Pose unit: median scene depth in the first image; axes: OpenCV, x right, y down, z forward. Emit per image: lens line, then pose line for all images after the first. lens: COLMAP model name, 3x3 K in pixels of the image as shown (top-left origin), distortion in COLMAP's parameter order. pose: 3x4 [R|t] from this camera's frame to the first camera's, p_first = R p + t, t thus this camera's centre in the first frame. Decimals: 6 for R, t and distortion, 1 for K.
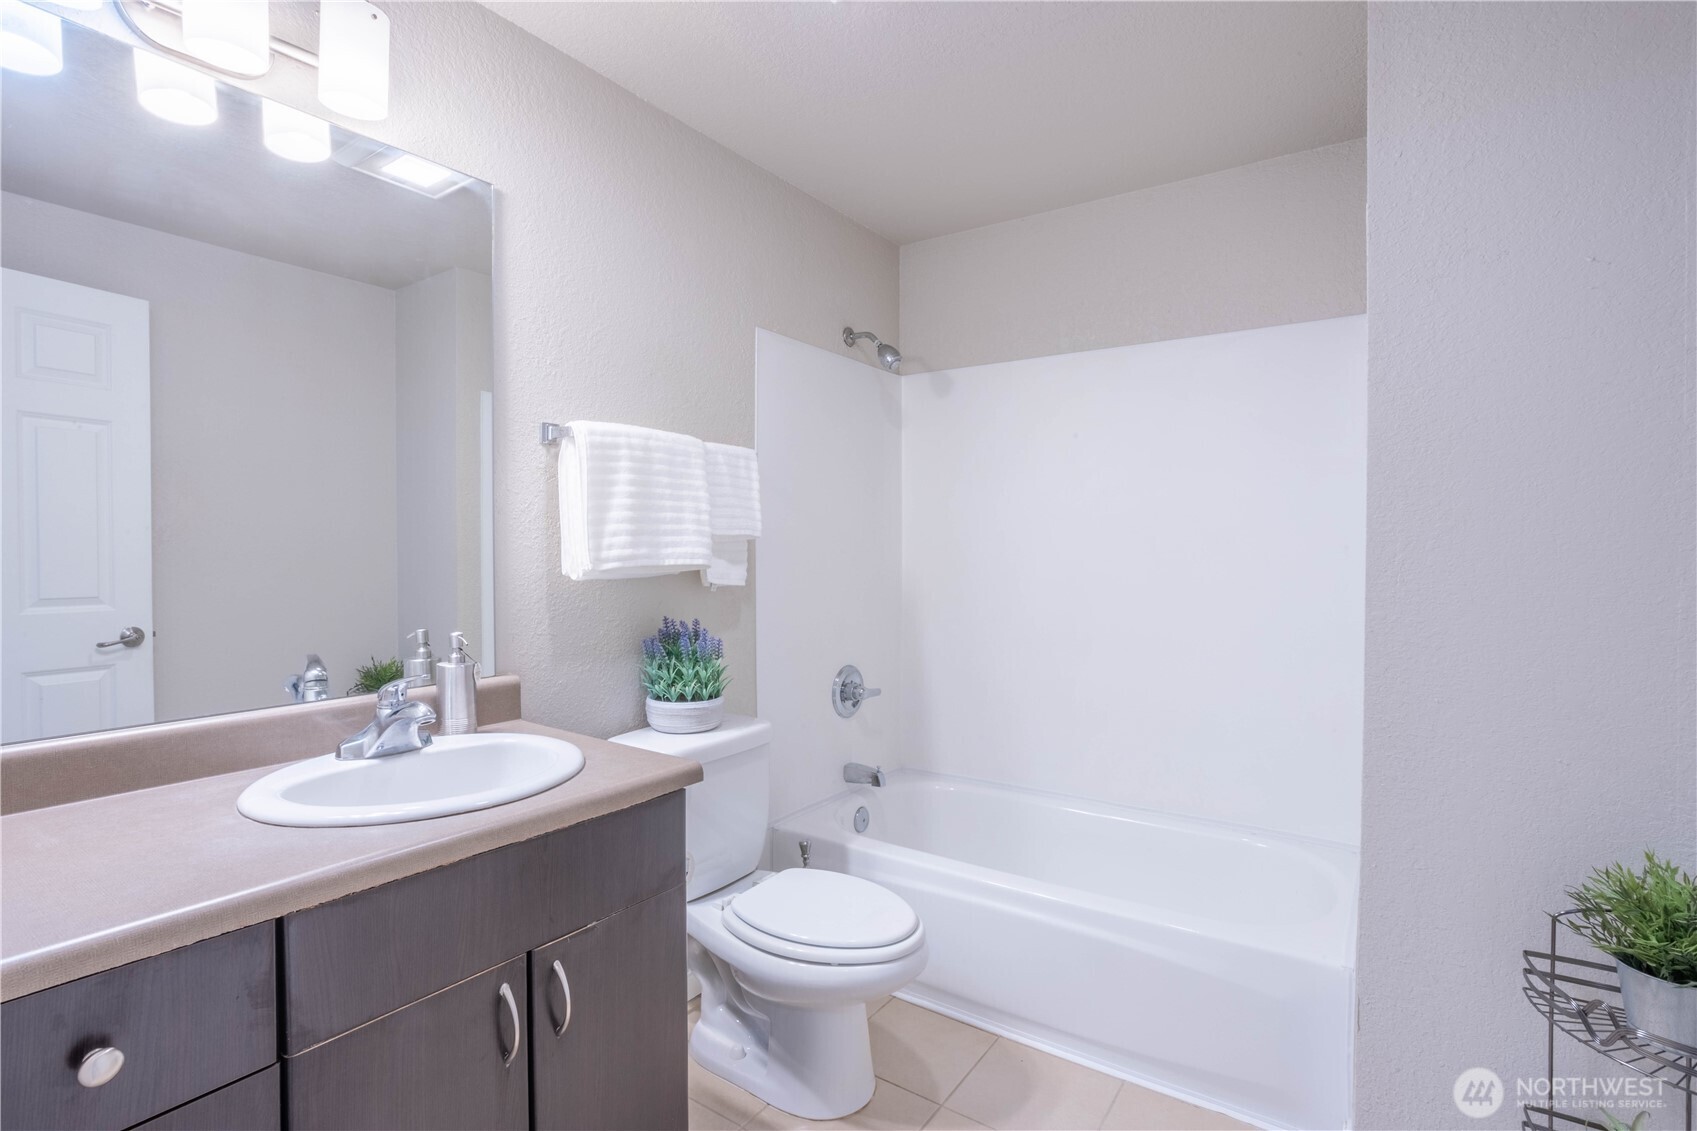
lens RADIAL K [[818.6, 0, 833.8], [0, 818.6, 566.6], [0, 0, 1]] dist [-0.070061, 0.035713]
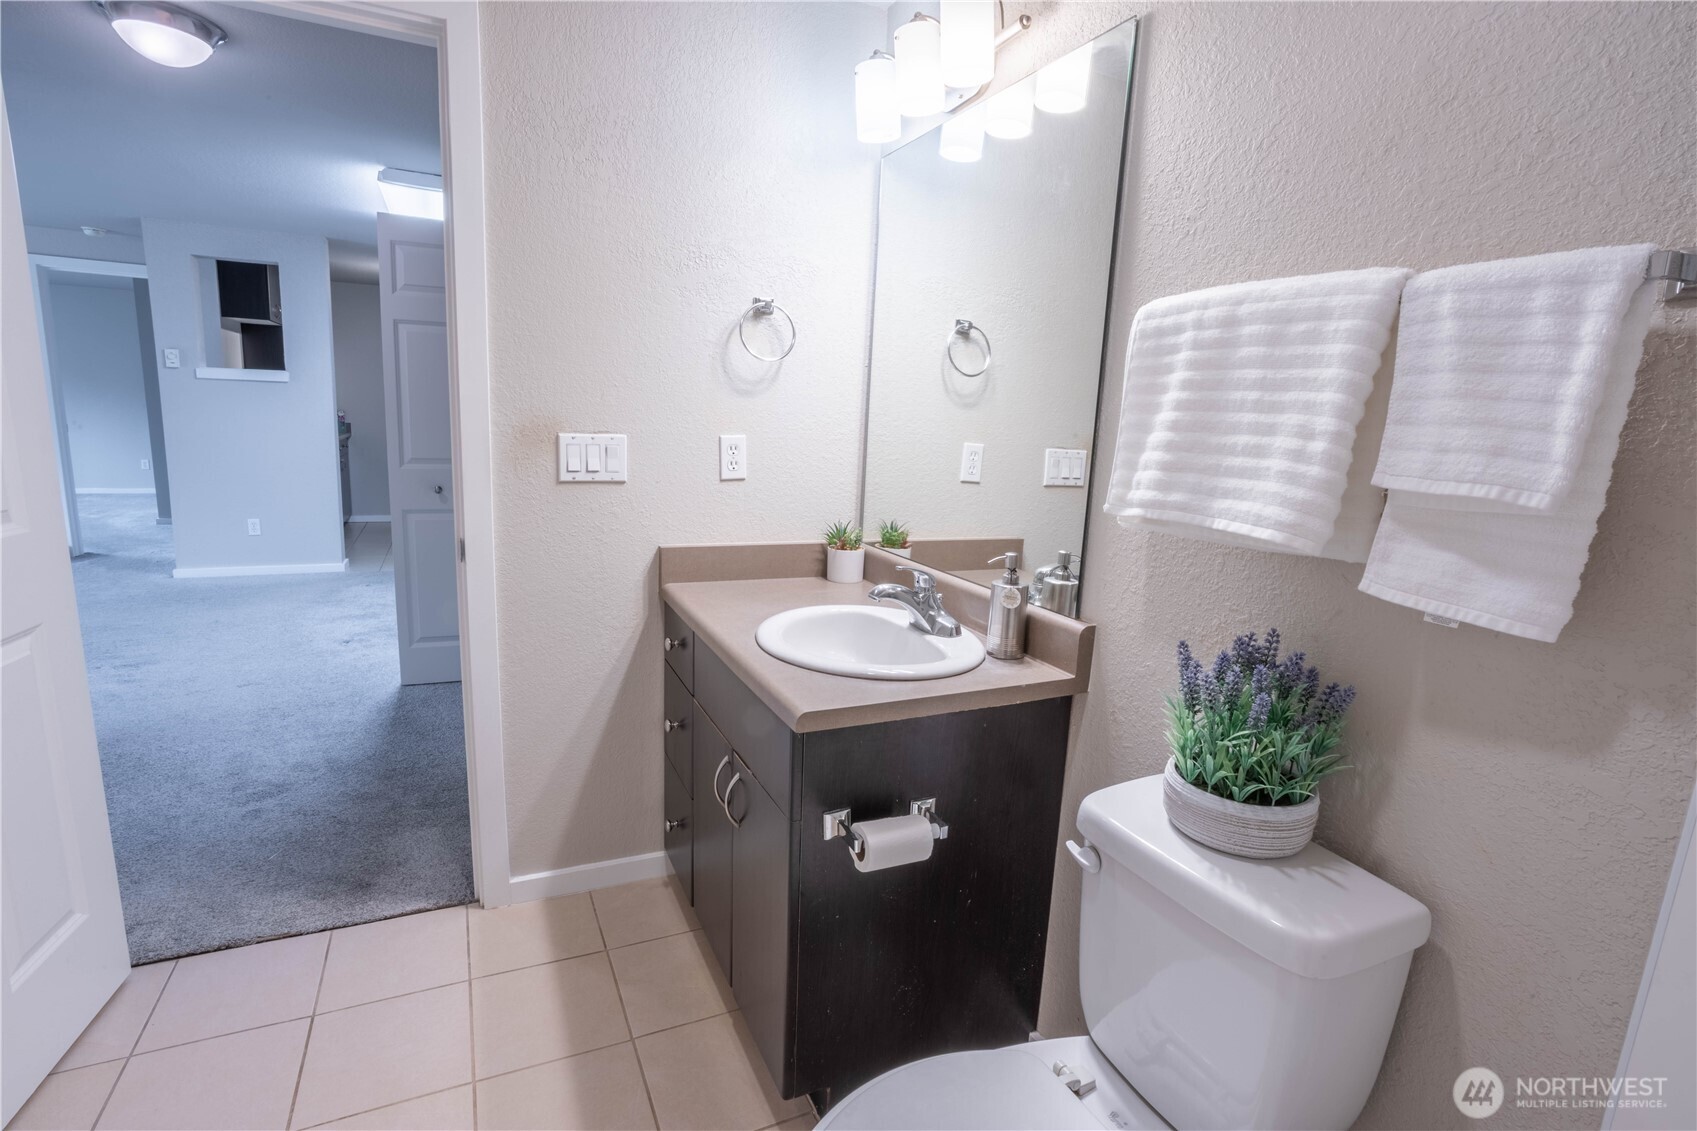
lens RADIAL K [[818.6, 0, 833.8], [0, 818.6, 566.6], [0, 0, 1]] dist [-0.070061, 0.035713]
pose [[-0.498615, 0.139664, -0.855498, 0.406157], [-0.059575, 0.979079, 0.194562, -0.068696], [0.864774, 0.147978, -0.479863, 1.037462]]
